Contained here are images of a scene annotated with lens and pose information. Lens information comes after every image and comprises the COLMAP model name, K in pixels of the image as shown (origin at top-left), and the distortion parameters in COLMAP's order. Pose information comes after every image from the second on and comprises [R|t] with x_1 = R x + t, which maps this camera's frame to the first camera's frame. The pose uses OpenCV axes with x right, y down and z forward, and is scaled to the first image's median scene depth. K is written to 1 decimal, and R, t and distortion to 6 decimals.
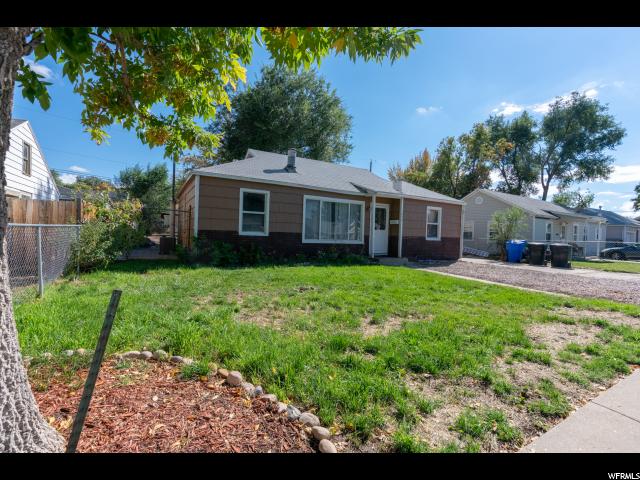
lens RADIAL K [[291.9, 0, 320.0], [0, 291.9, 240.2], [0, 0, 1]] dist [-0.000737, 0.000066]
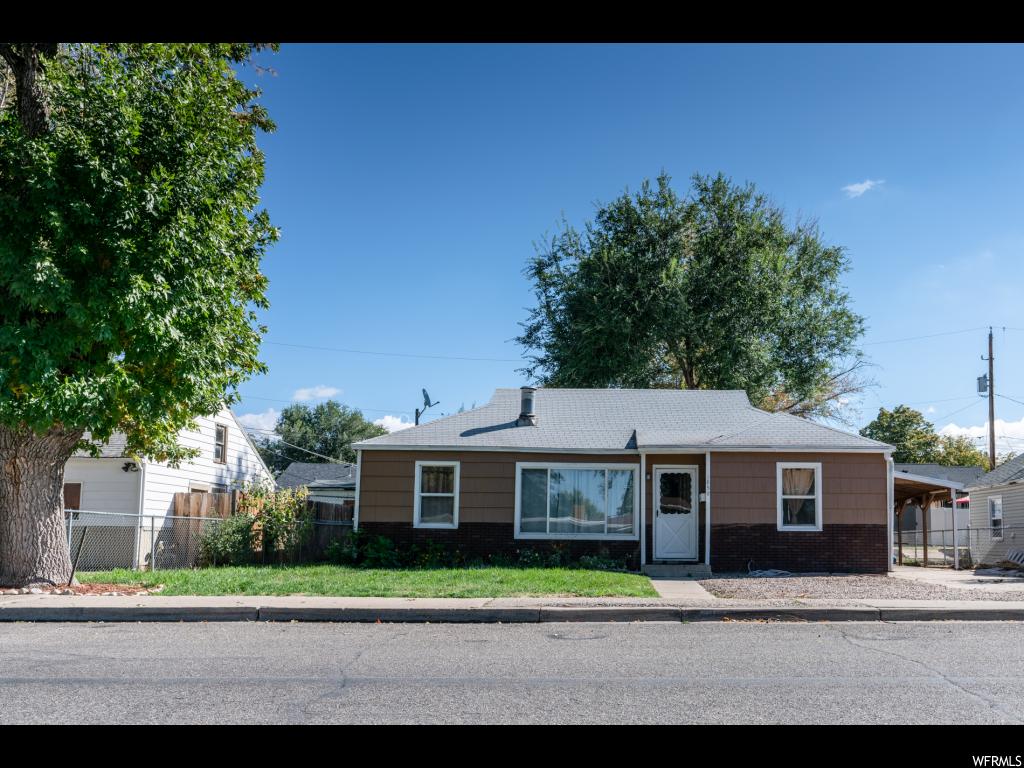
lens RADIAL K [[718.8, 0, 511.4], [0, 718.8, 384.0], [0, 0, 1]] dist [0.000419, 0.000595]
pose [[0.886077, -0.123843, -0.446689, 0.662486], [0.011535, 0.969242, -0.245839, 0.065909], [0.463395, 0.212680, 0.860251, -0.405122]]
